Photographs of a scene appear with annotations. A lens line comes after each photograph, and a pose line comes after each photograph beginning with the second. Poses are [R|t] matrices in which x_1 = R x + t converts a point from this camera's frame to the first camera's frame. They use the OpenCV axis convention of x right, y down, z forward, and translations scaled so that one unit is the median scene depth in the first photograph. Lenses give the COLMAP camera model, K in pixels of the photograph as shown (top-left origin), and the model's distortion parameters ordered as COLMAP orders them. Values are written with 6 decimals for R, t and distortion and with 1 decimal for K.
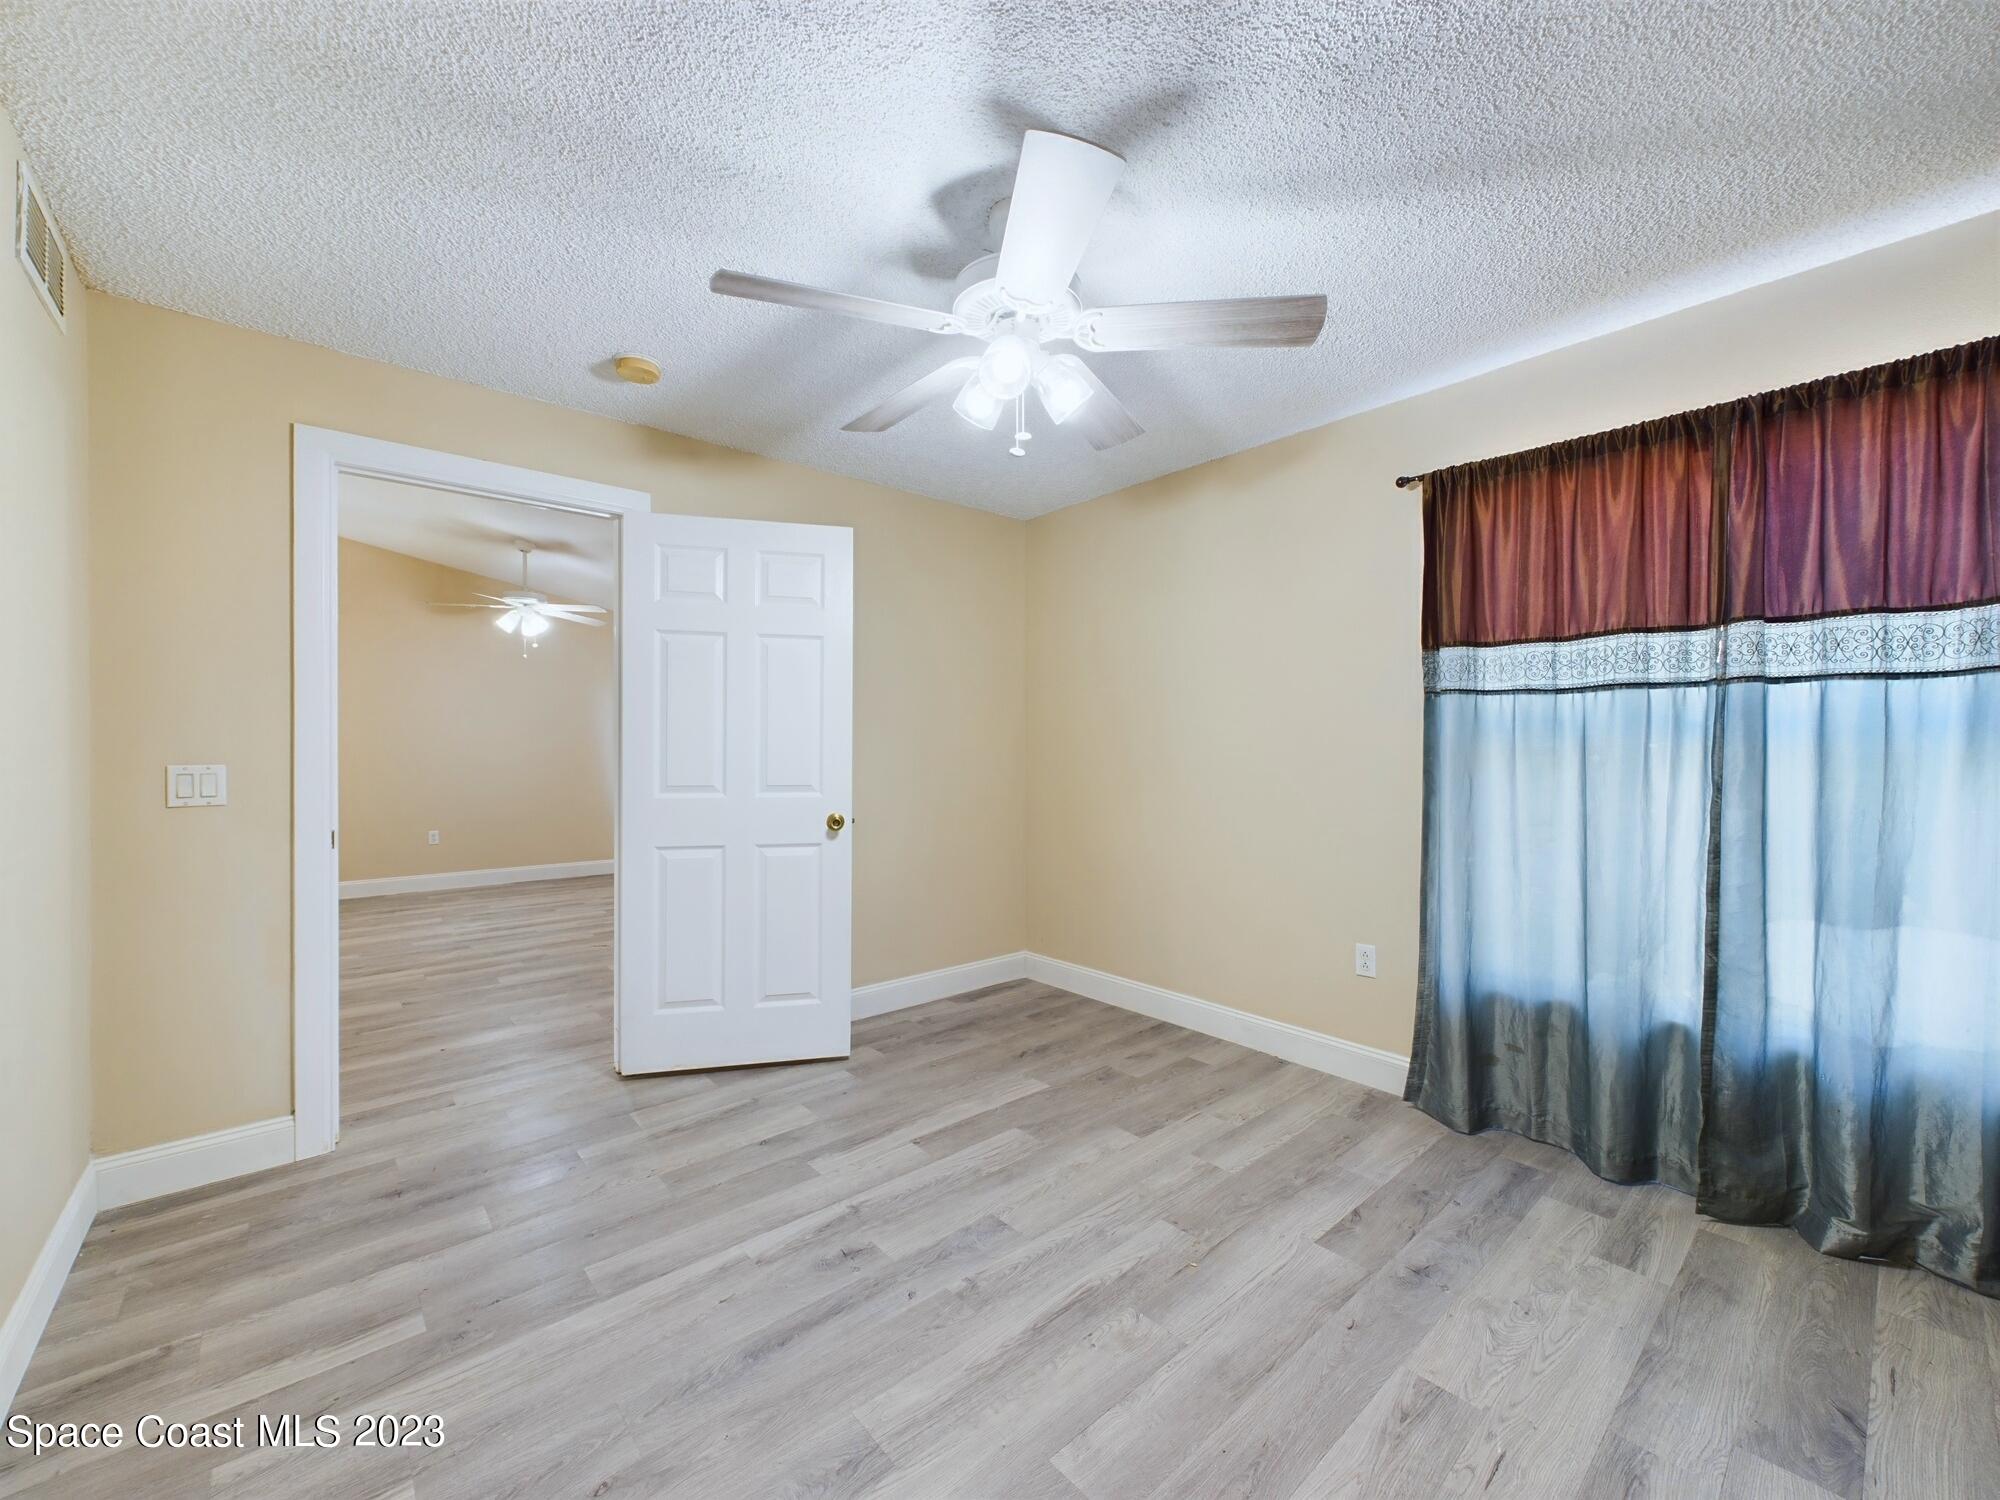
lens RADIAL K [[805.1, 0, 999.9], [0, 805.1, 729.1], [0, 0, 1]] dist [0.001163, 0.000001]
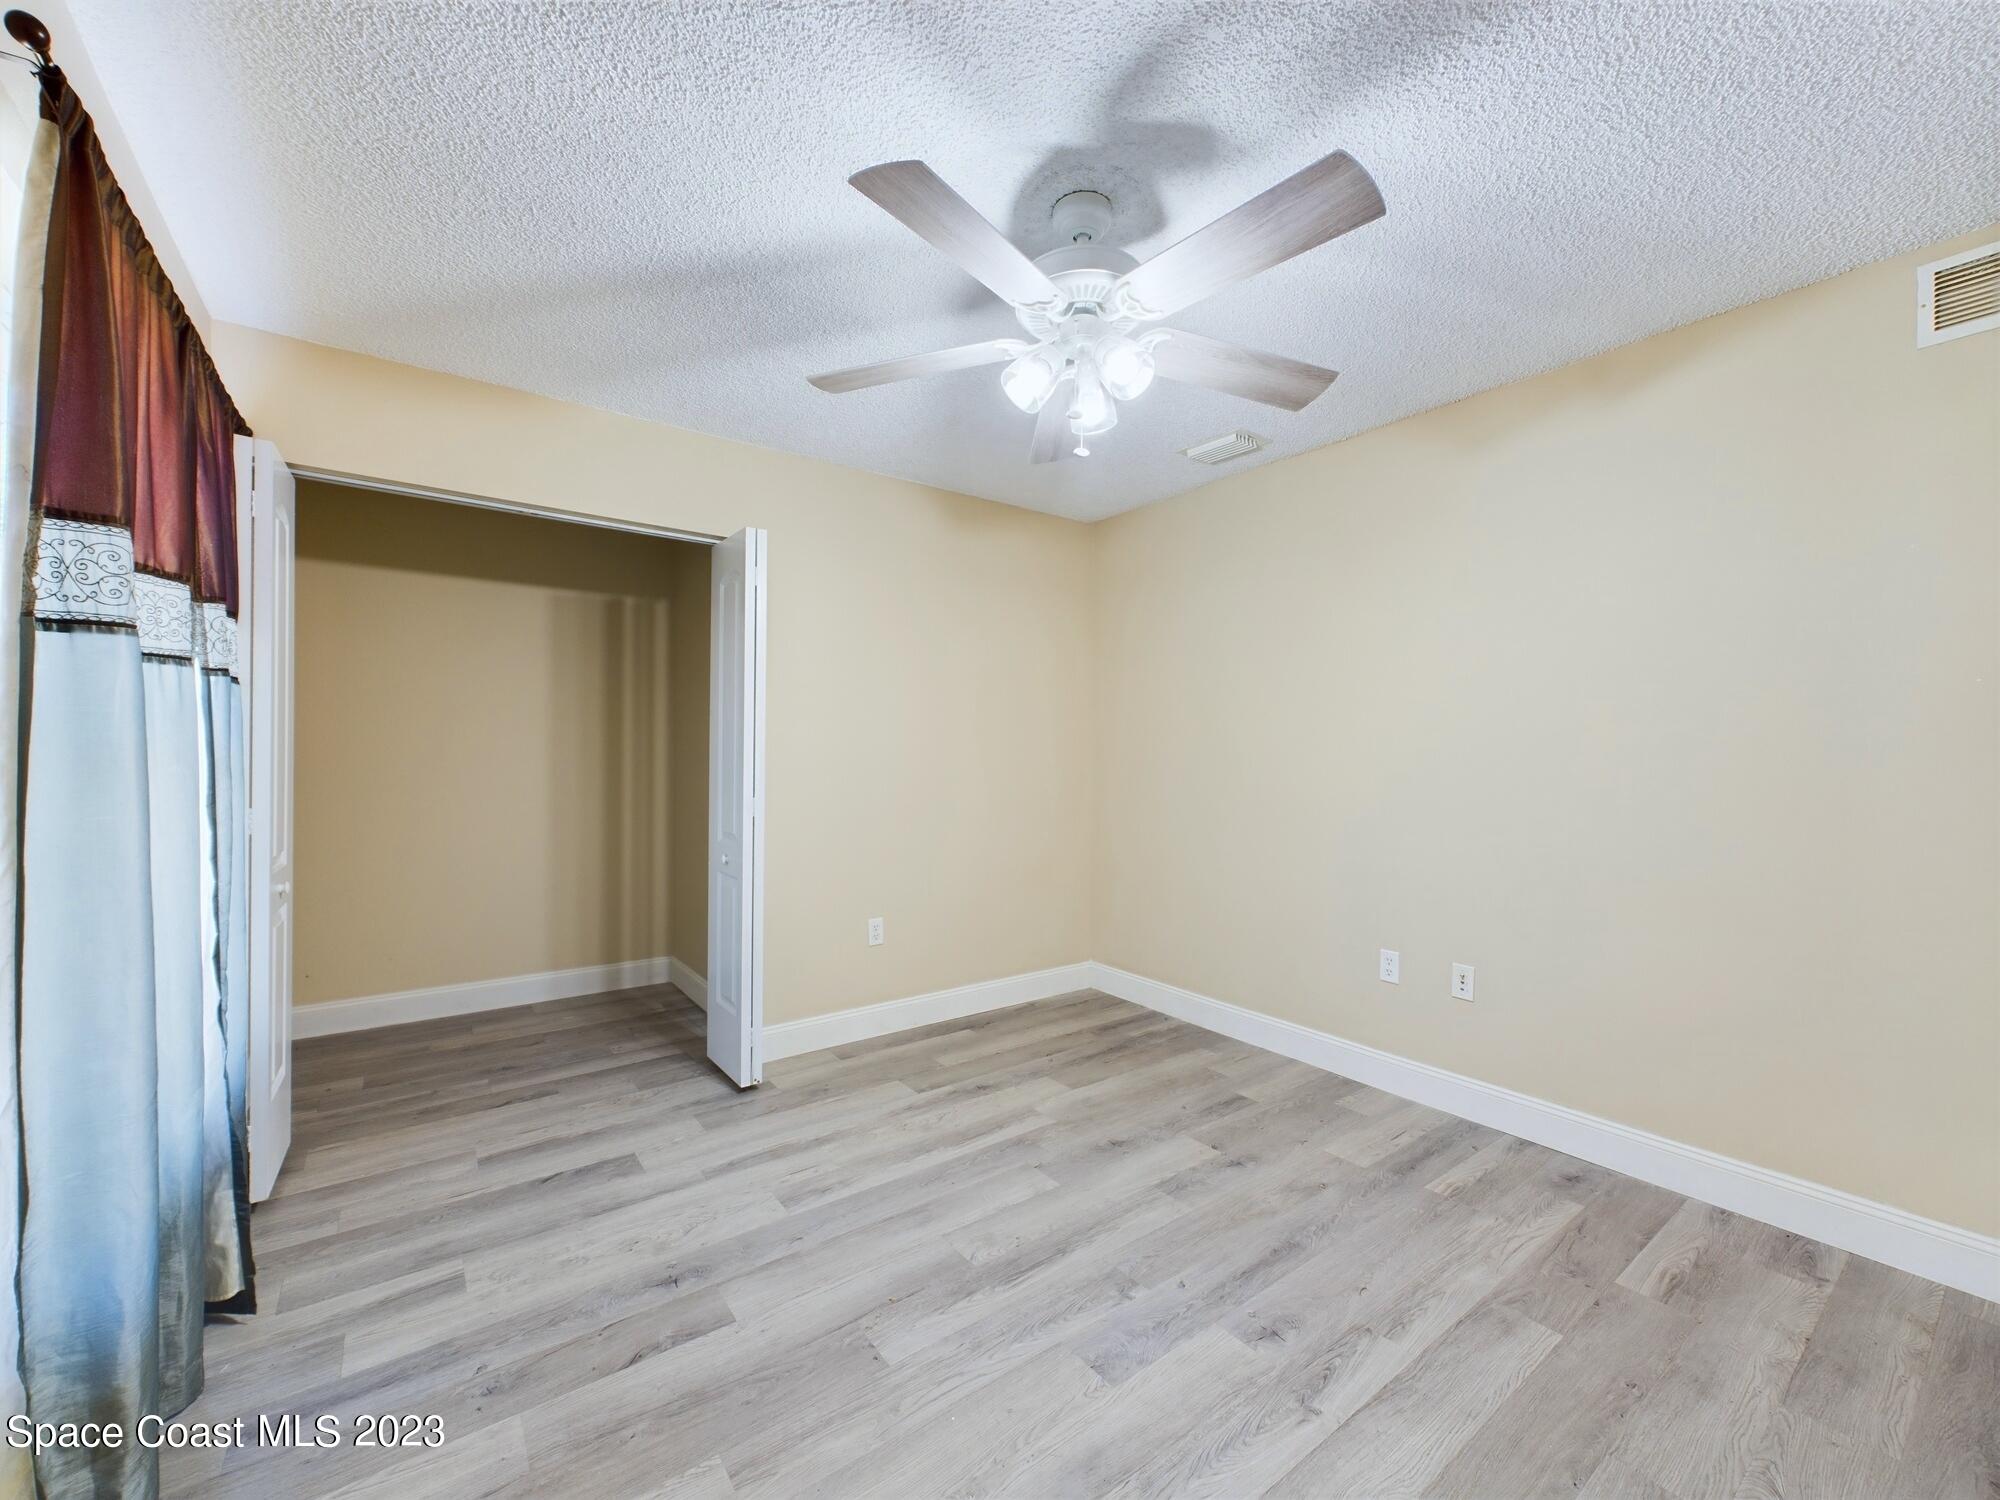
lens RADIAL K [[805.1, 0, 999.9], [0, 805.1, 729.1], [0, 0, 1]] dist [0.001163, 0.000001]
pose [[-0.996609, -0.000622, 0.082285, 0.037299], [-0.004948, 0.998615, -0.052374, 0.045778], [-0.082138, -0.052603, -0.995232, 2.046014]]
